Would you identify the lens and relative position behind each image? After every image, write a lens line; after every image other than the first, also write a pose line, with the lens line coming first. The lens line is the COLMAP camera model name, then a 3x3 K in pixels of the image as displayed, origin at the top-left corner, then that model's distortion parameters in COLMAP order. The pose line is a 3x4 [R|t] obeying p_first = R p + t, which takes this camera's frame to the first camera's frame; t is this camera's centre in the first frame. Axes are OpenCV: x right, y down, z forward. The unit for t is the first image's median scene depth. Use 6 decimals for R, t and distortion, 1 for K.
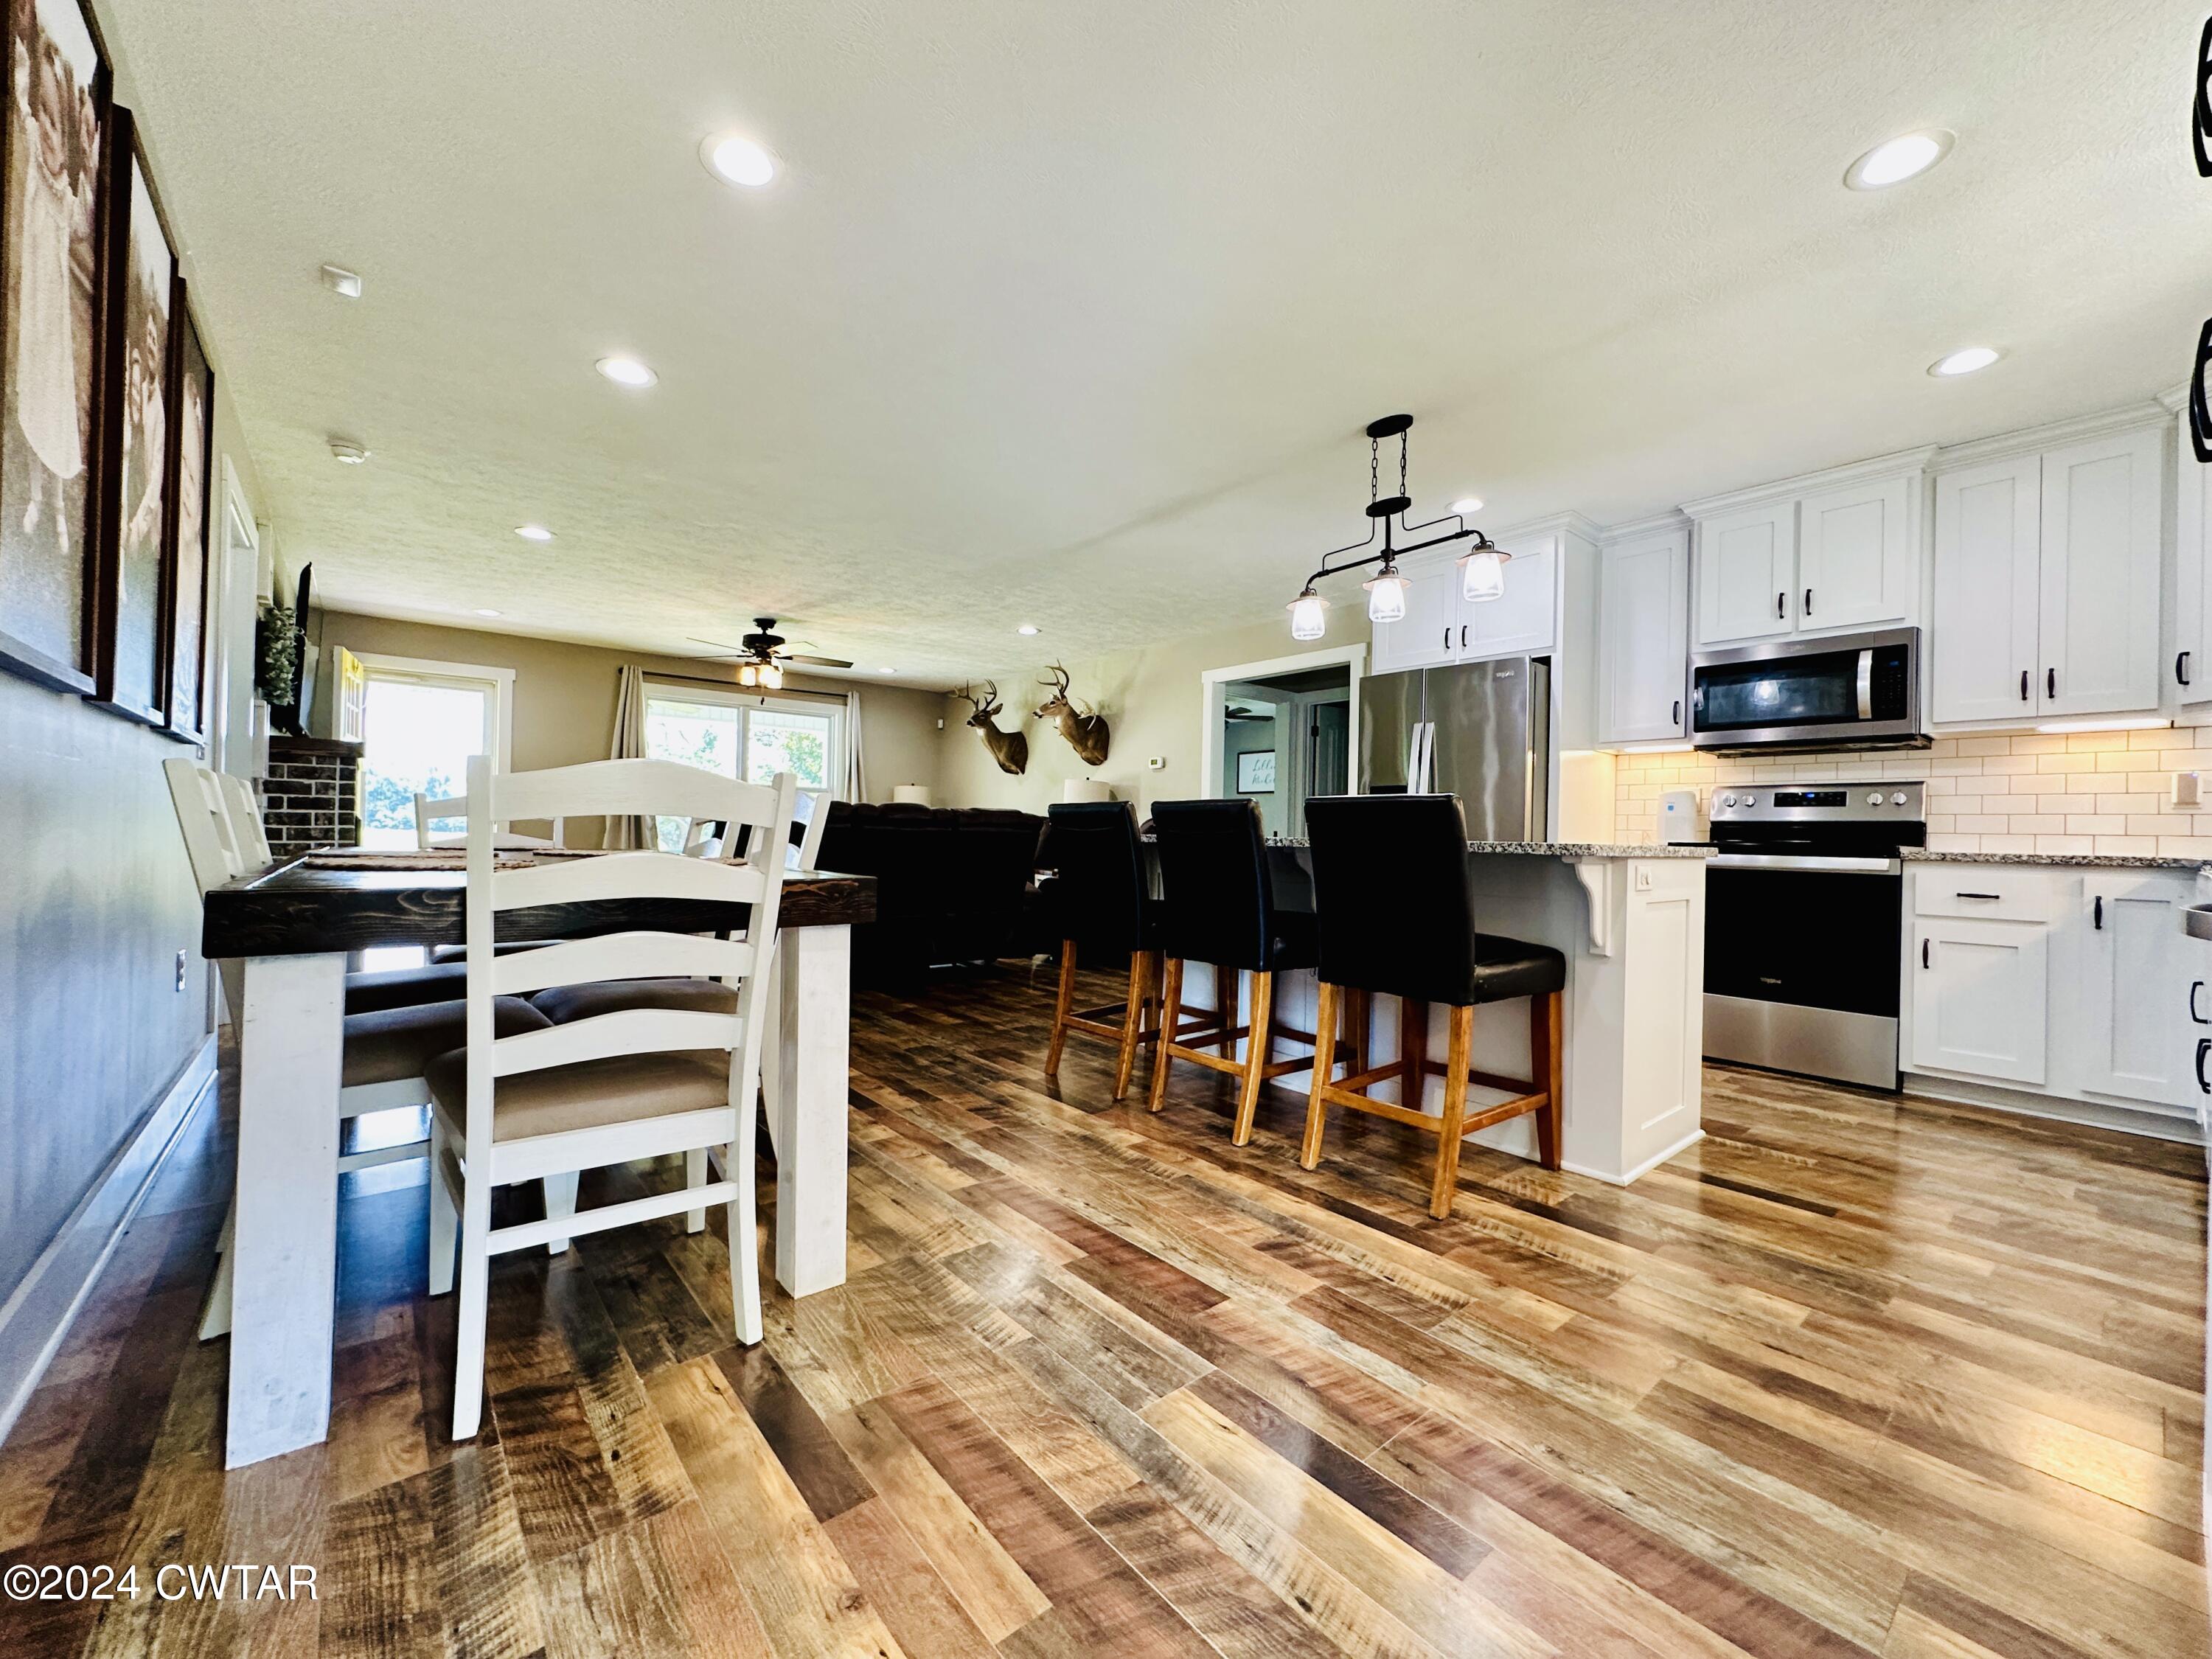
lens RADIAL K [[885.1, 0, 1109.3], [0, 885.1, 833.9], [0, 0, 1]] dist [-0.003716, 0.001047]
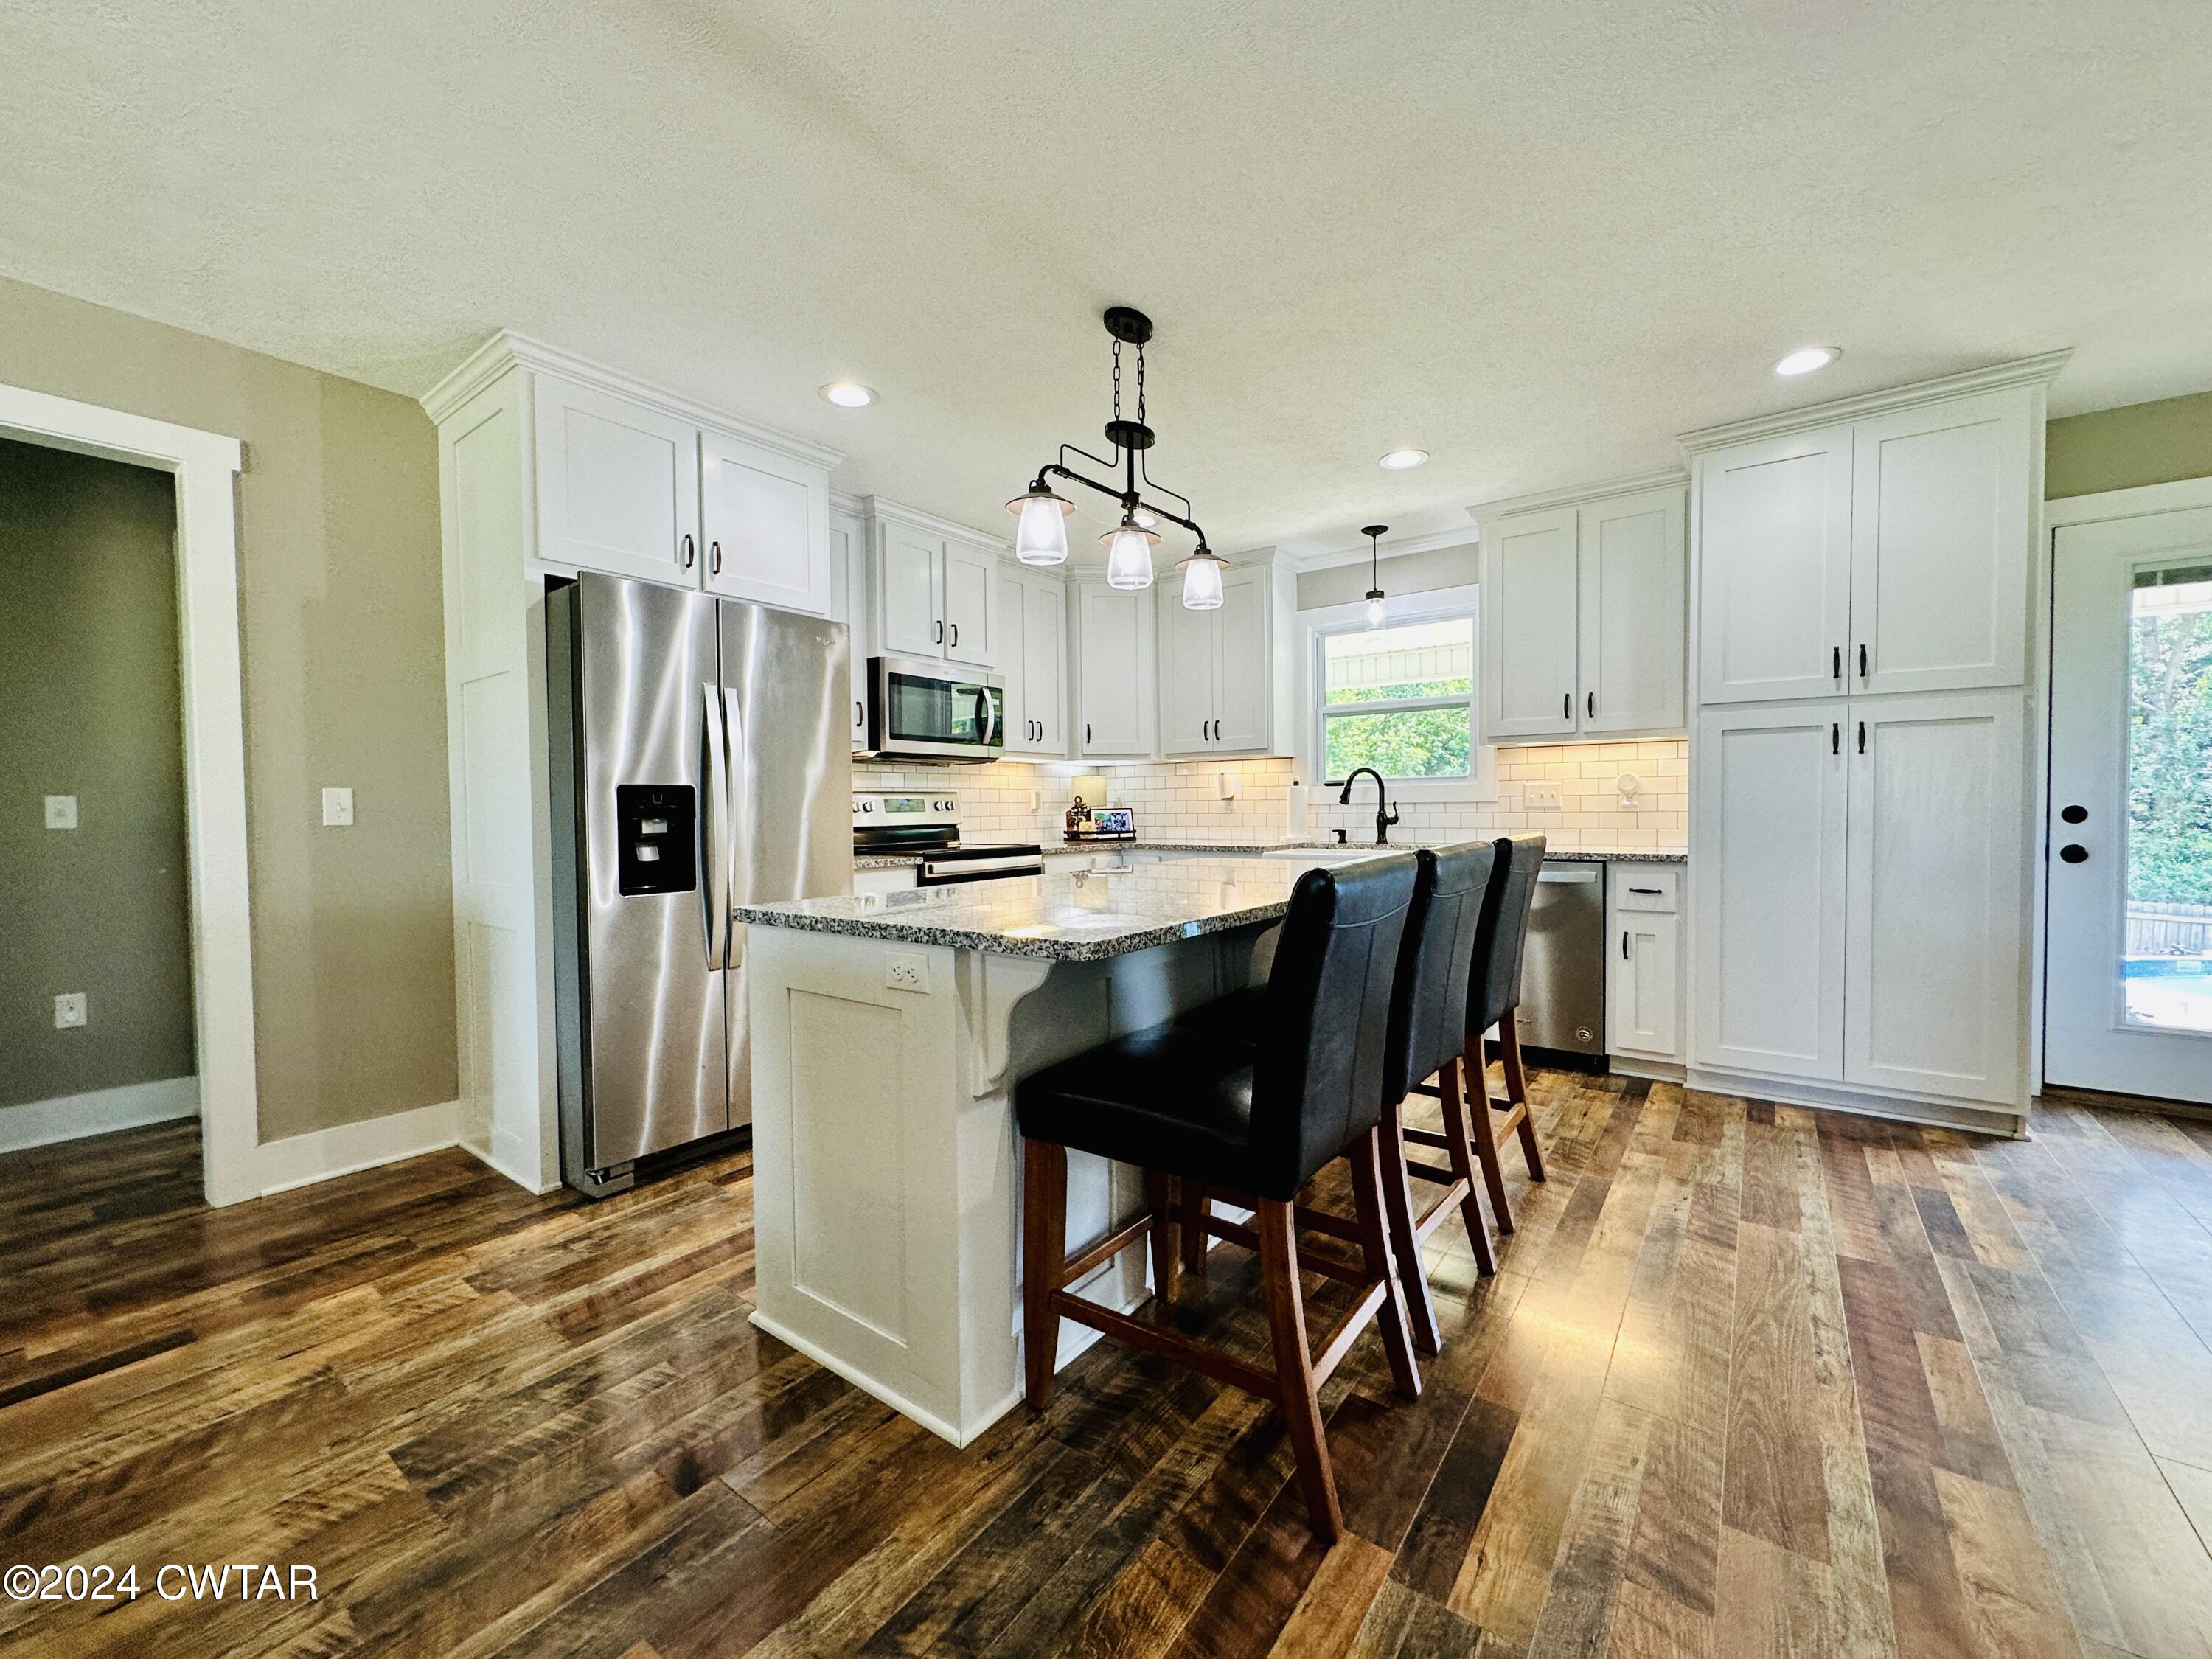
lens RADIAL K [[885.1, 0, 1106.9], [0, 885.1, 830.0], [0, 0, 1]] dist [-0.003716, 0.001047]
pose [[-0.227795, -0.045895, 0.972627, -0.425302], [0.006904, 0.998787, 0.048746, -0.072236], [-0.973685, 0.017819, -0.227202, 1.195274]]
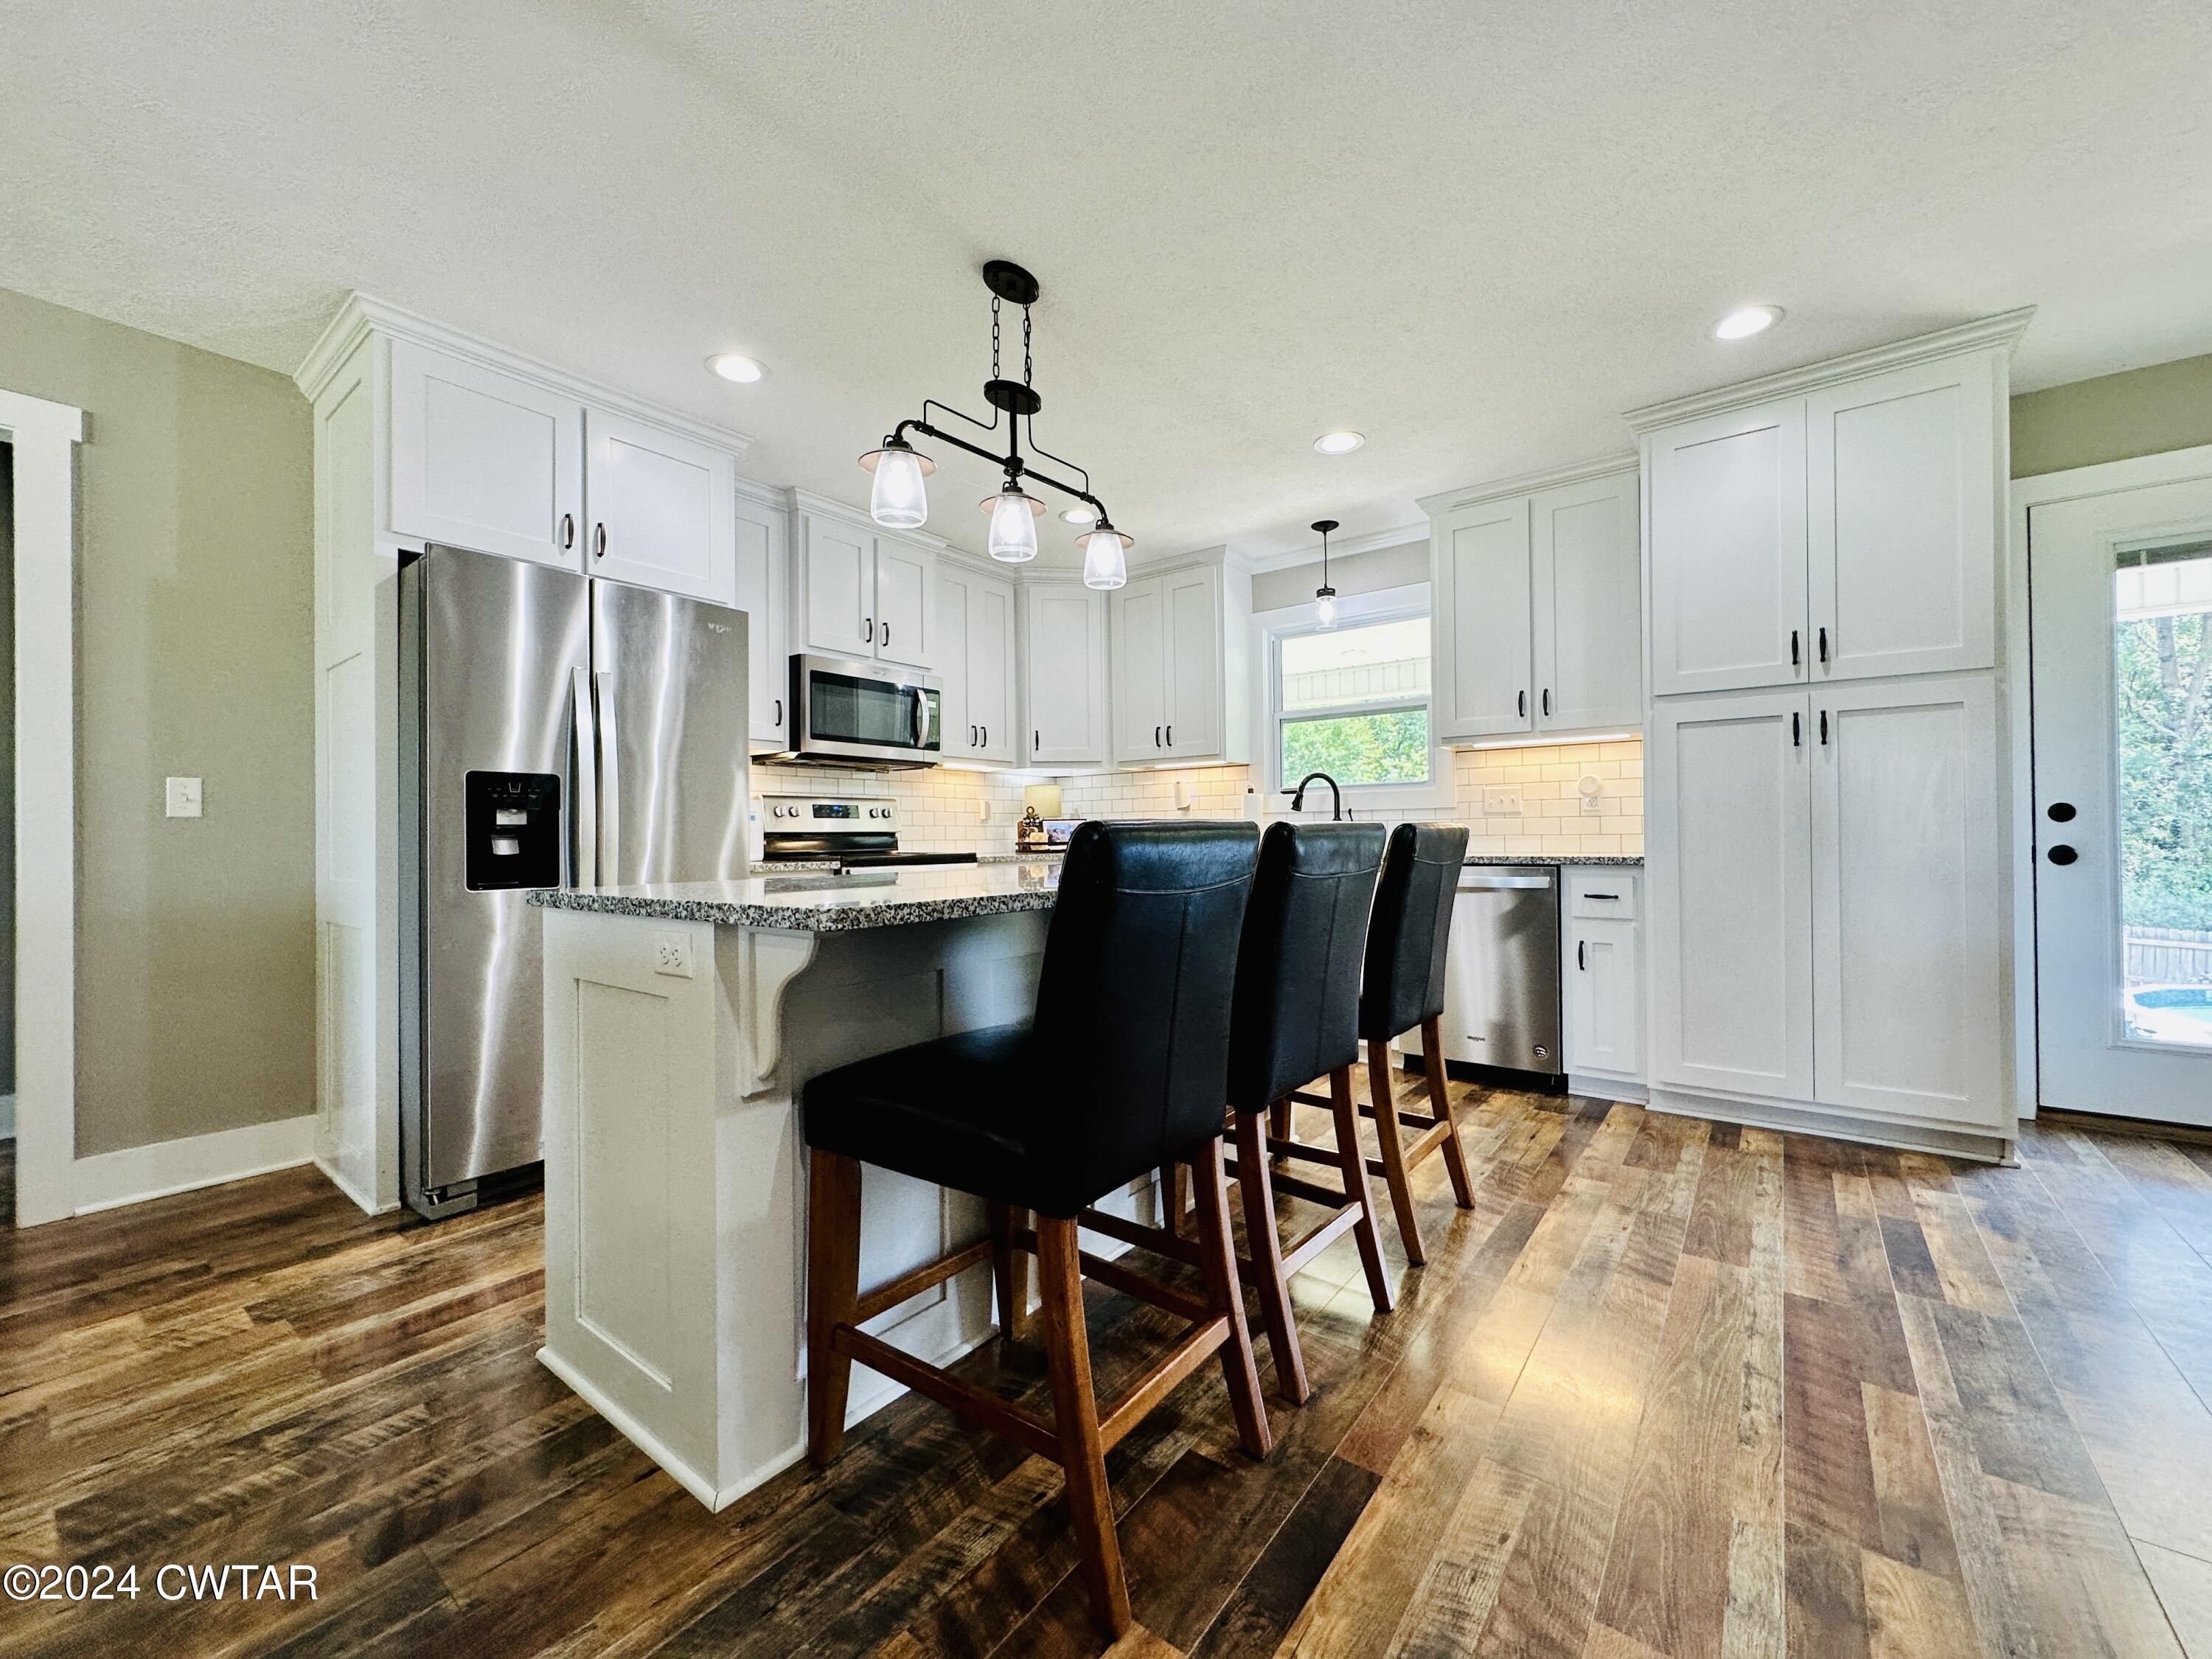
lens RADIAL K [[885.1, 0, 1107.0], [0, 885.1, 830.2], [0, 0, 1]] dist [-0.003716, 0.001047]
pose [[-0.215226, -0.013978, 0.976464, -0.391541], [0.006311, 0.999857, 0.015704, -0.036793], [-0.976544, 0.009543, -0.215107, 1.081008]]
